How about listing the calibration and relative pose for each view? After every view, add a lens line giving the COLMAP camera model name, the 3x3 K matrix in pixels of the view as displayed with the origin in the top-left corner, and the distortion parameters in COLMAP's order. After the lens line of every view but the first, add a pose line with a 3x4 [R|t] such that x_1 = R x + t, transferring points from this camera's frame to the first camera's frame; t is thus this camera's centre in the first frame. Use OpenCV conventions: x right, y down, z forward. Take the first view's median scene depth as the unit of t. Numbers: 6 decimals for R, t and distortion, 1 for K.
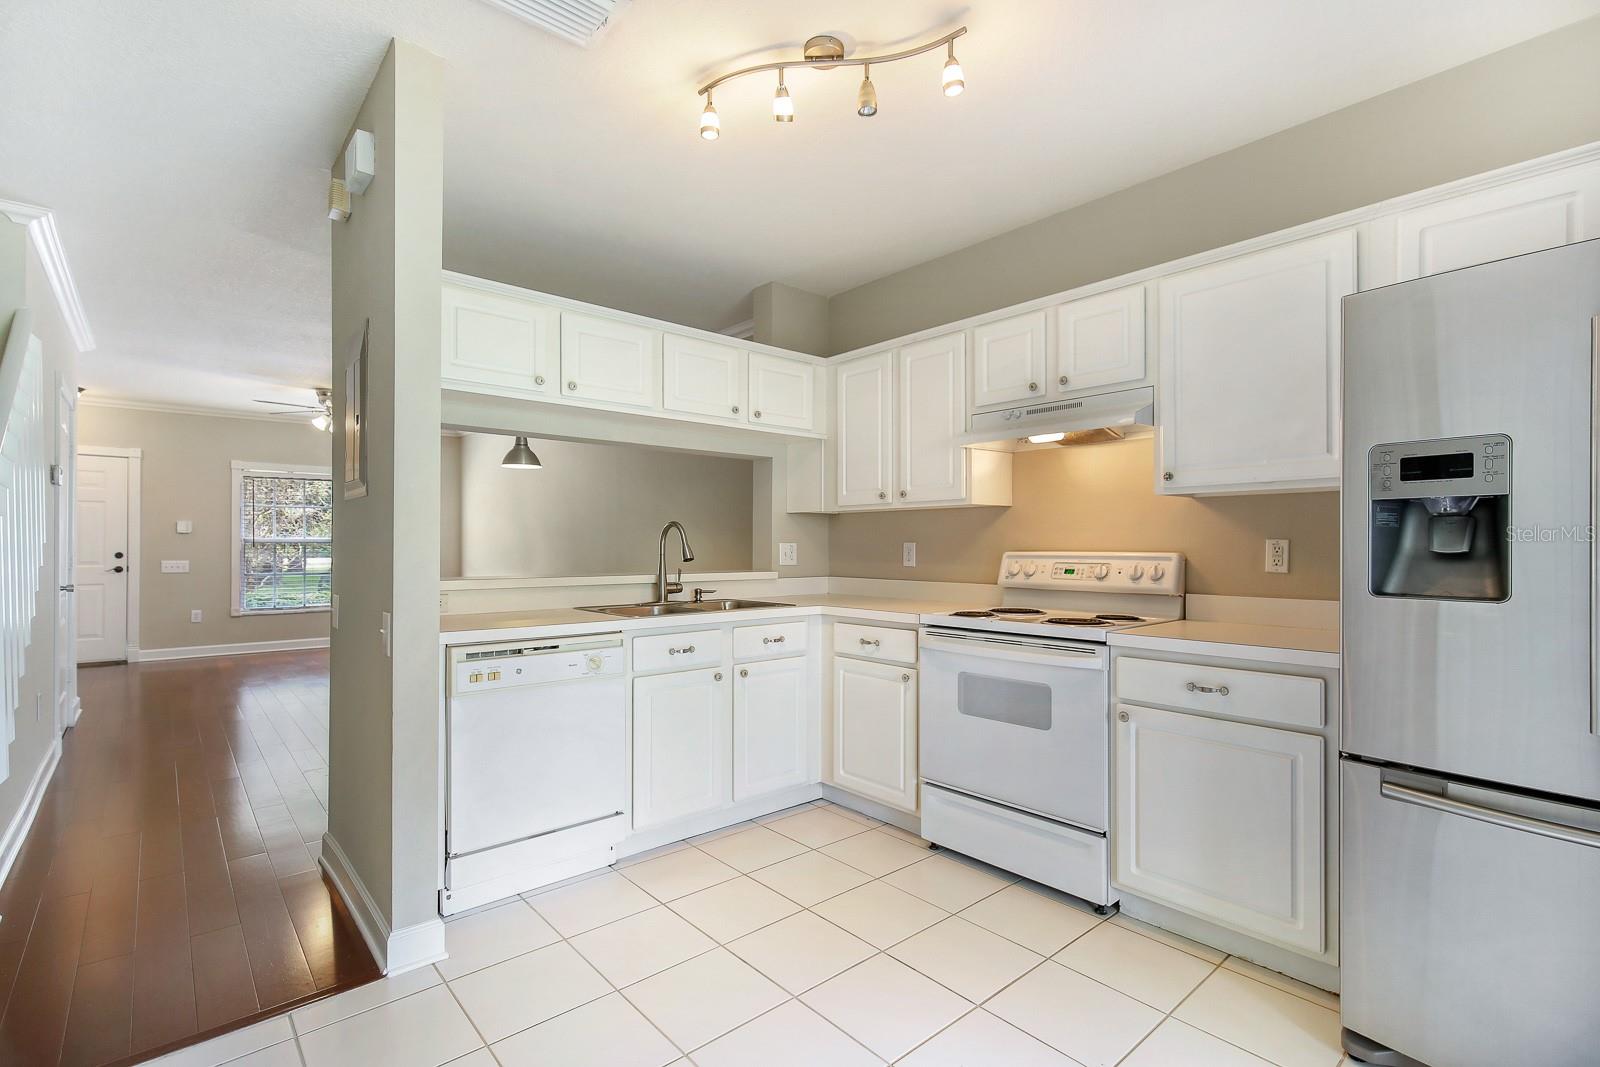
lens RADIAL K [[734.2, 0, 798.8], [0, 734.2, 540.4], [0, 0, 1]] dist [-0.000458, -0.000080]
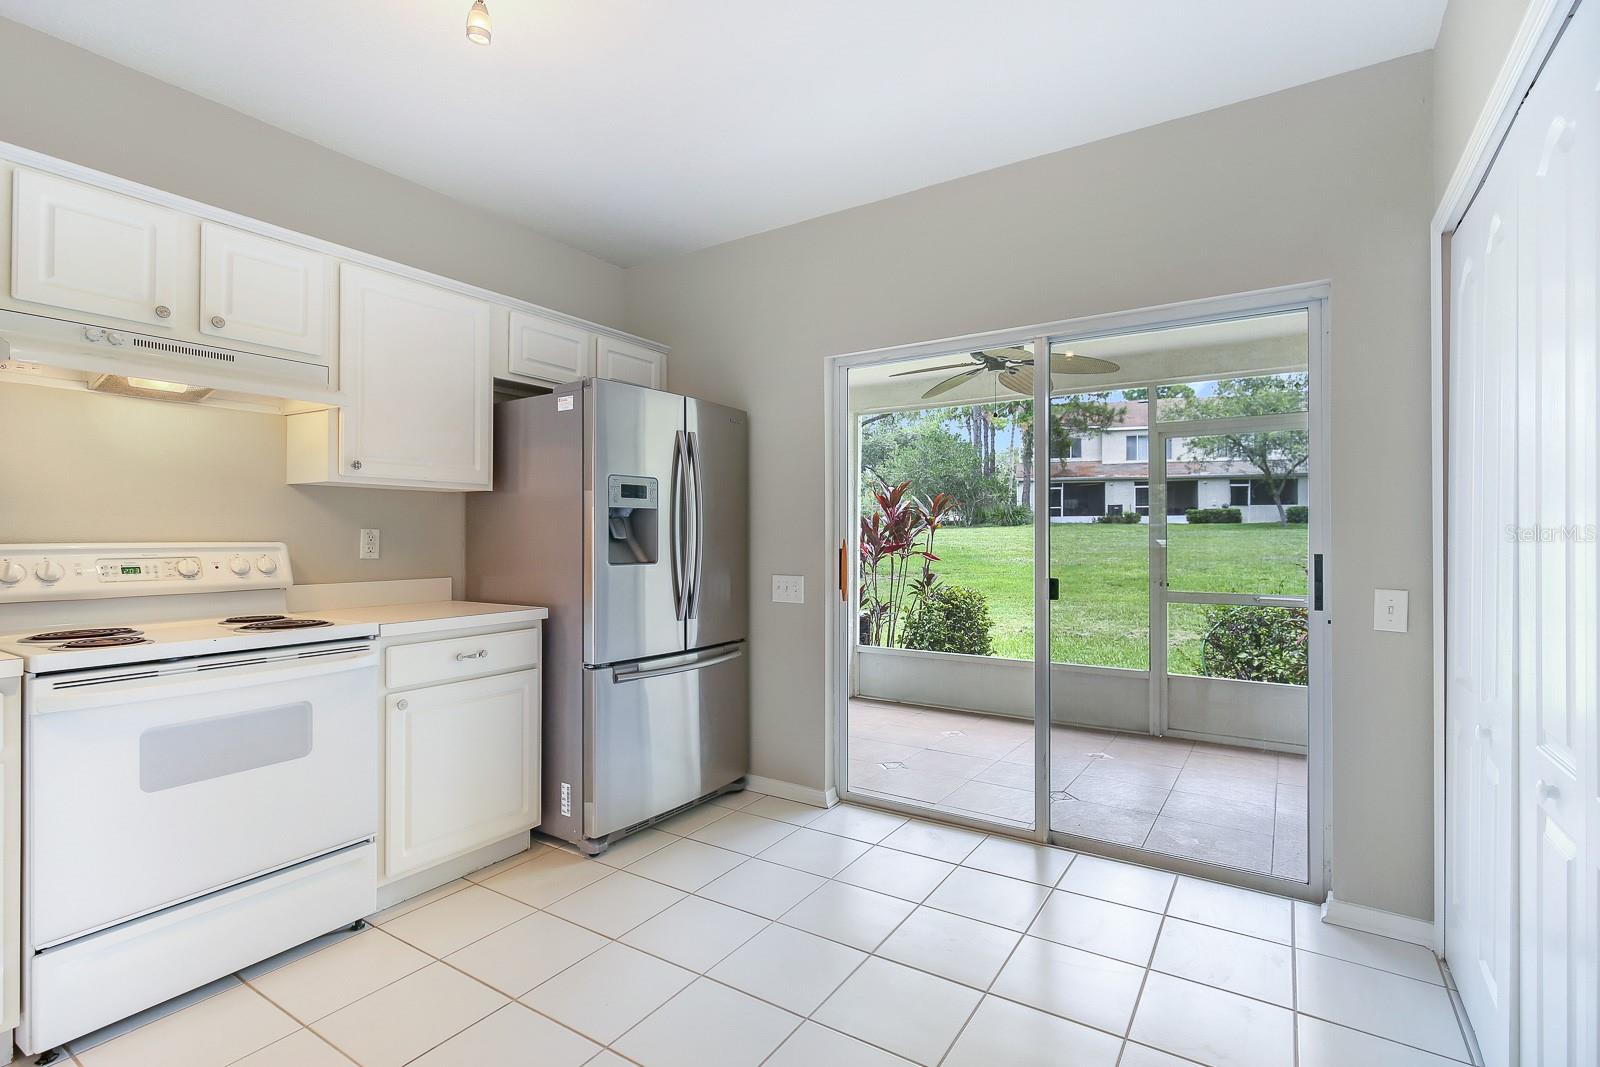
lens RADIAL K [[755.0, 0, 800.5], [0, 755.0, 530.3], [0, 0, 1]] dist [-0.000688, -0.000024]
pose [[-0.276755, 0.006964, 0.960915, -0.587702], [-0.007042, 0.999932, -0.009275, 0.005747], [-0.960915, -0.009334, -0.276687, 0.639369]]
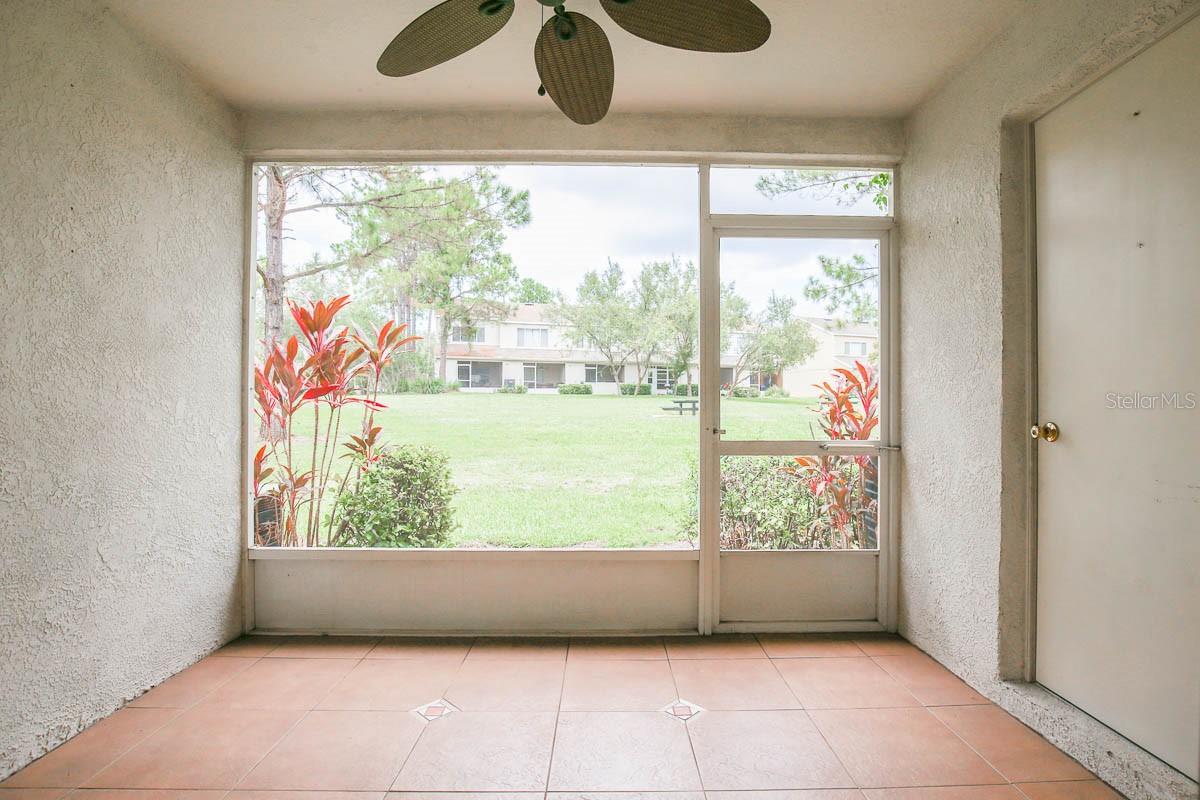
lens RADIAL K [[566.2, 0, 600.4], [0, 566.2, 397.6], [0, 0, 1]] dist [-0.000688, -0.000024]
pose [[-0.757275, 0.008645, 0.653039, -0.429509], [-0.007543, 0.999730, -0.021981, 0.016844], [-0.653052, -0.021572, -0.757006, 0.570557]]
